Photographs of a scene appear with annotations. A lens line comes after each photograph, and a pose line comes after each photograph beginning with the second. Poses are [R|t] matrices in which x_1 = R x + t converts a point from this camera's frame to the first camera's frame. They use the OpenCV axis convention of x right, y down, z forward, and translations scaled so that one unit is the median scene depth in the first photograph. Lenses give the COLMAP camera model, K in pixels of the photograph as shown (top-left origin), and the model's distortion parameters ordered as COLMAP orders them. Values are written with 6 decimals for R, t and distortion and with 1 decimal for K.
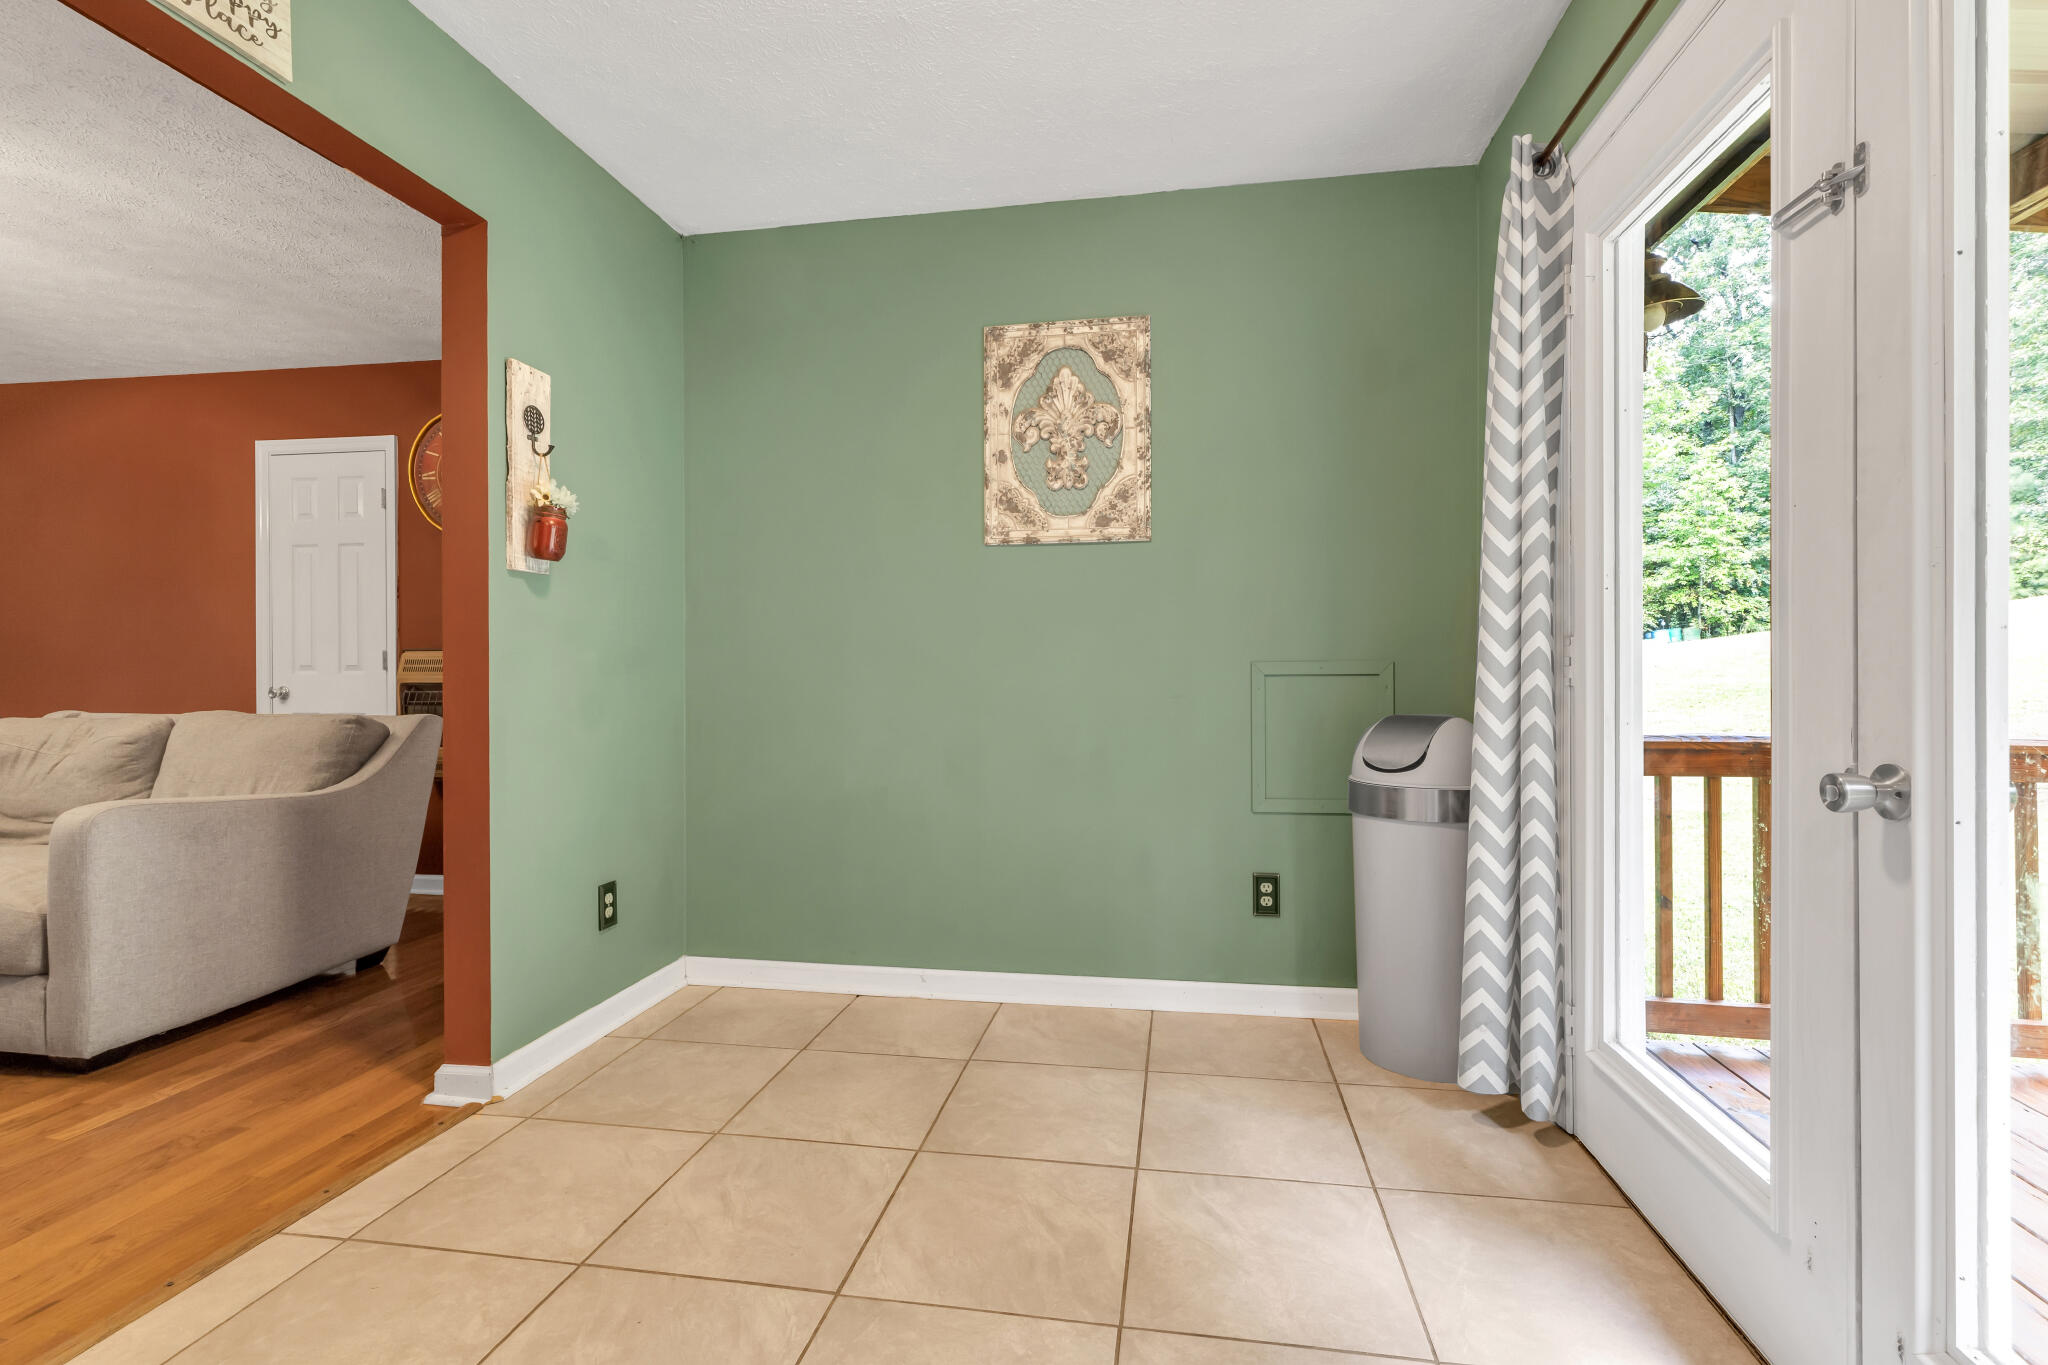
lens RADIAL K [[926.7, 0, 1007.1], [0, 926.7, 681.4], [0, 0, 1]] dist [0.005932, 0.000225]
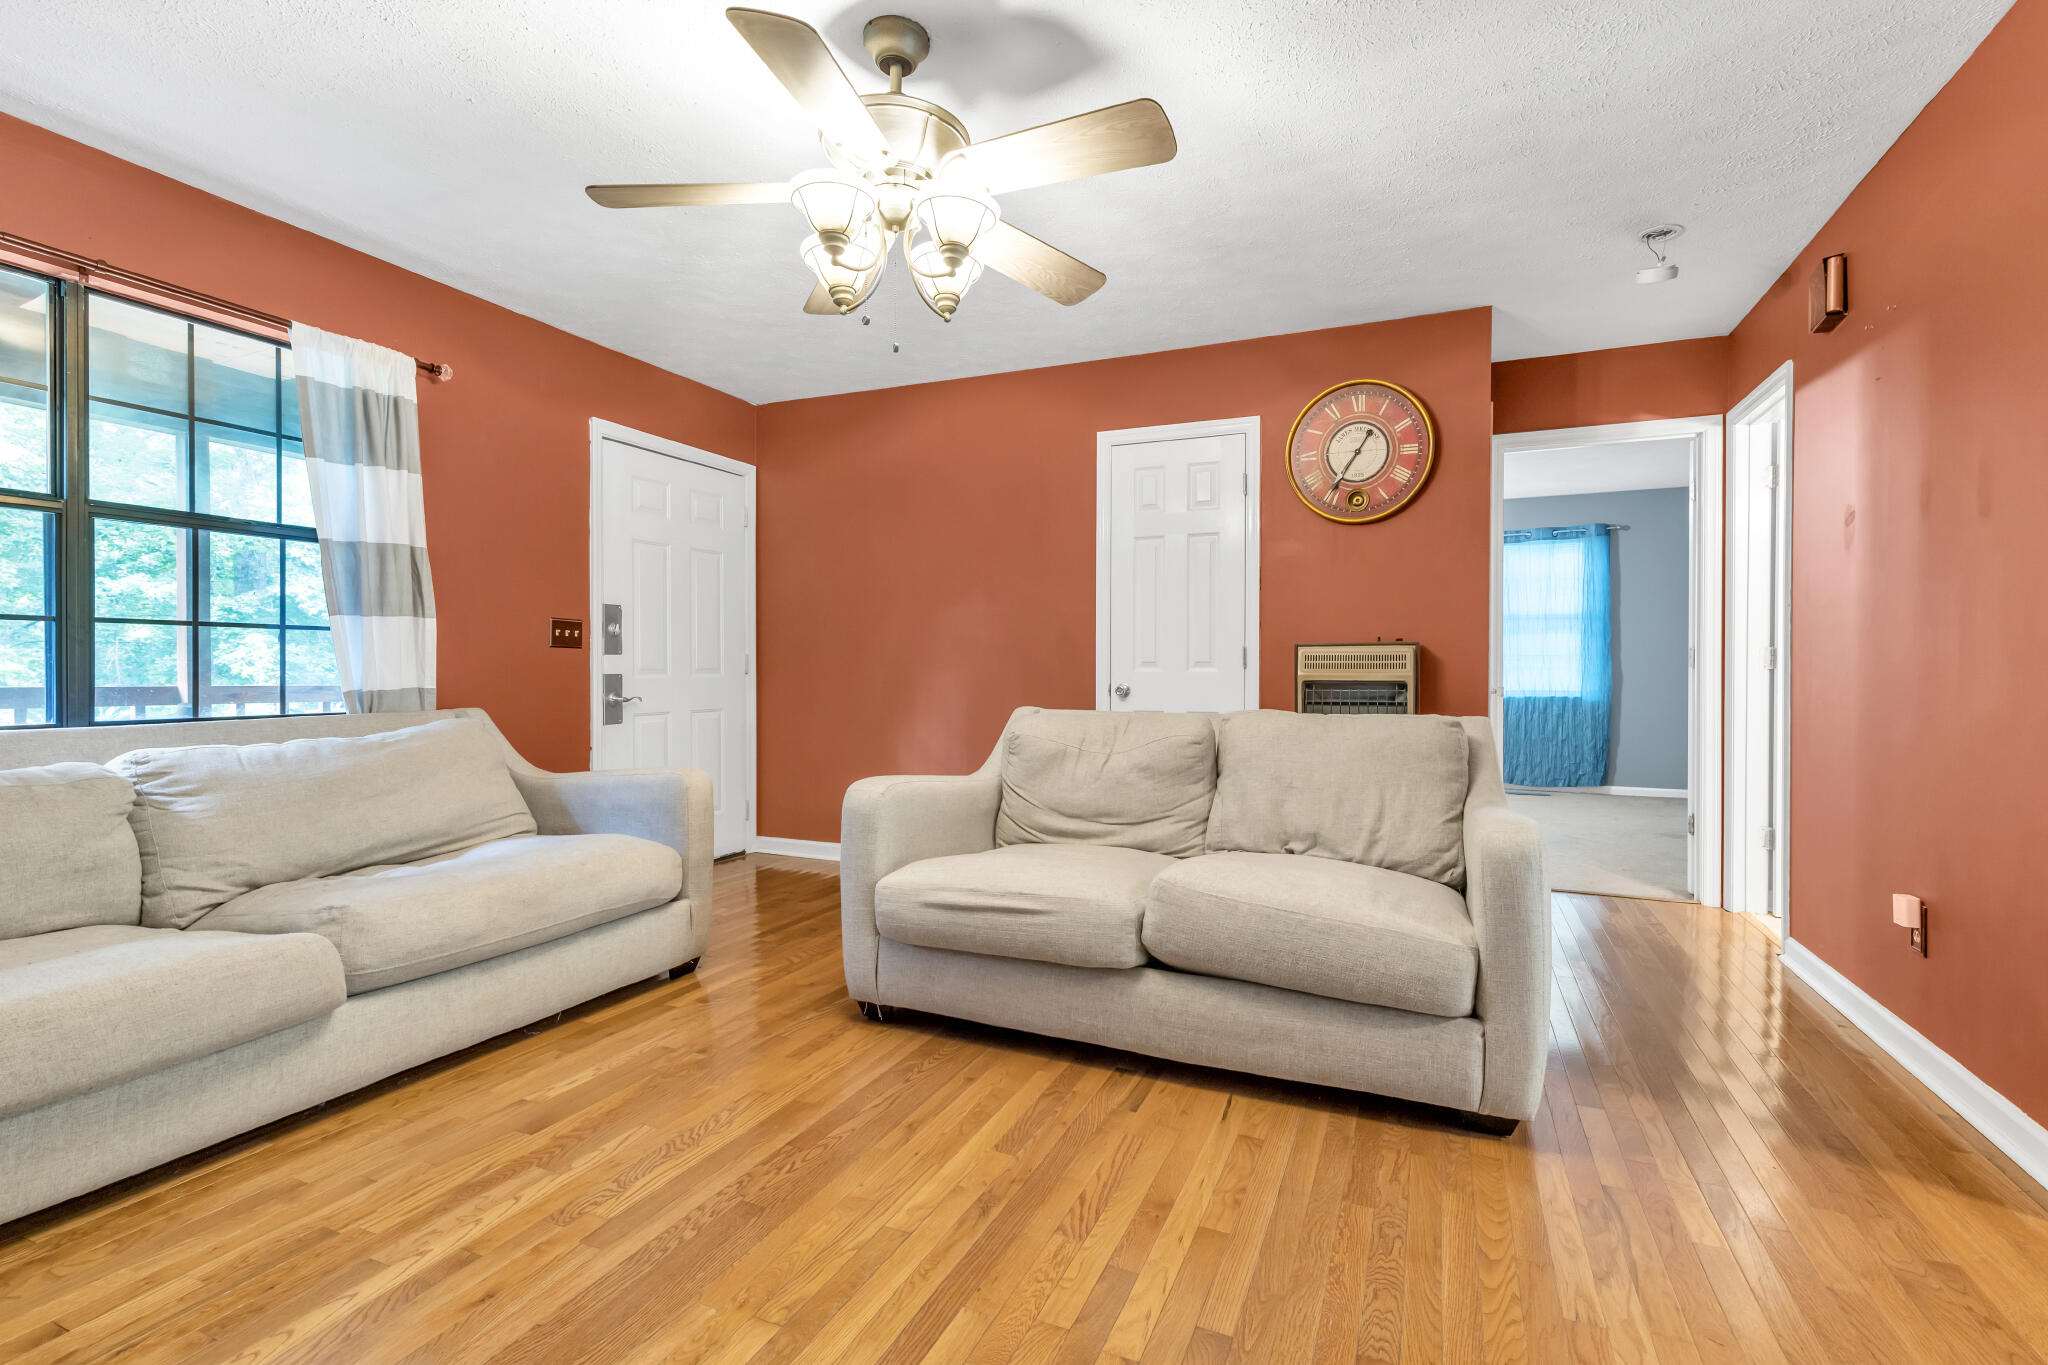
lens RADIAL K [[926.7, 0, 1020.2], [0, 926.7, 680.8], [0, 0, 1]] dist [0.005932, 0.000225]
pose [[0.972938, 0.012939, -0.230704, -0.790790], [-0.012614, 0.999916, 0.002885, 0.001974], [0.230722, 0.000103, 0.973020, 0.040069]]
